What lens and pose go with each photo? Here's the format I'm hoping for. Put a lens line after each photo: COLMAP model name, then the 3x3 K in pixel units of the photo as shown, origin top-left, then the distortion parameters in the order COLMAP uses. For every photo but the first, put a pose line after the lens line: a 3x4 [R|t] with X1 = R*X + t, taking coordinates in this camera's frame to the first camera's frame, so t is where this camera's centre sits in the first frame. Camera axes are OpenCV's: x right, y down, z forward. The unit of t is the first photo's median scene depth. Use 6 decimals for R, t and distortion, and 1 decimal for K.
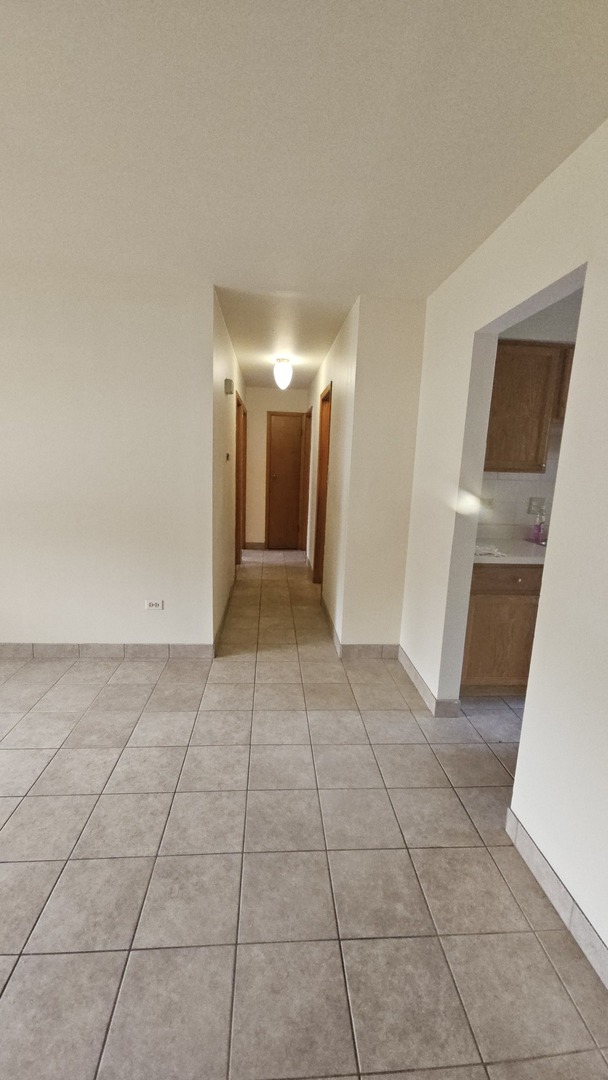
lens RADIAL K [[437.6, 0, 301.9], [0, 437.6, 540.4], [0, 0, 1]] dist [0.002314, -0.004396]
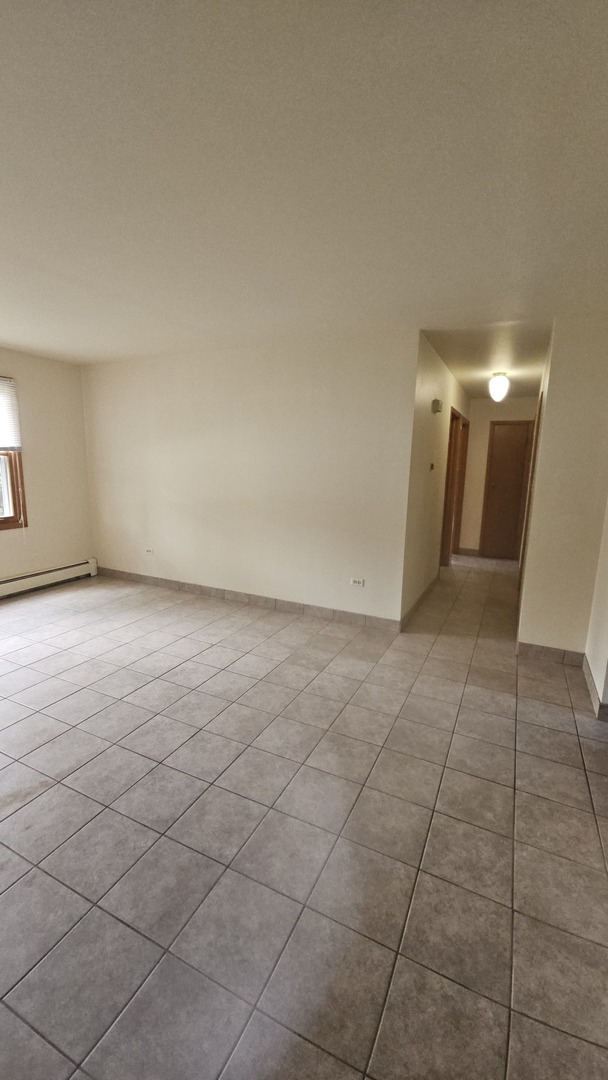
lens RADIAL K [[437.6, 0, 301.7], [0, 437.6, 540.5], [0, 0, 1]] dist [0.002314, -0.004396]
pose [[0.863192, 0.072606, -0.499628, 0.218200], [-0.082417, 0.996595, 0.002436, 0.049726], [0.498104, 0.039075, 0.866237, -0.280086]]
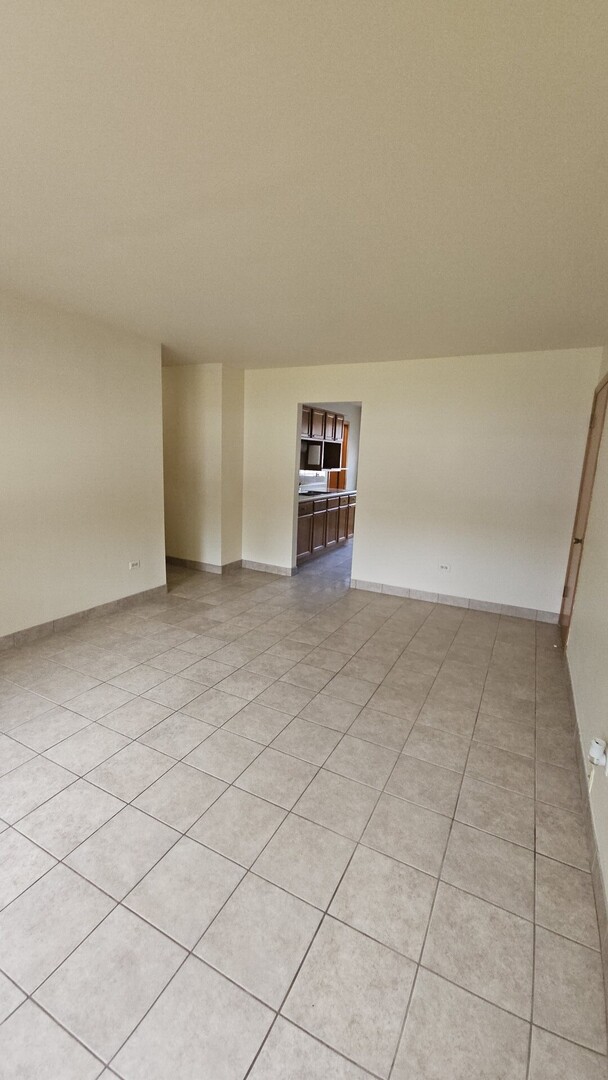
lens RADIAL K [[437.6, 0, 305.1], [0, 437.6, 541.1], [0, 0, 1]] dist [0.002314, -0.004396]
pose [[0.528408, -0.180354, 0.829613, -1.646389], [0.134085, 0.982640, 0.128219, -0.041273], [-0.838335, 0.043487, 0.543417, -0.272368]]
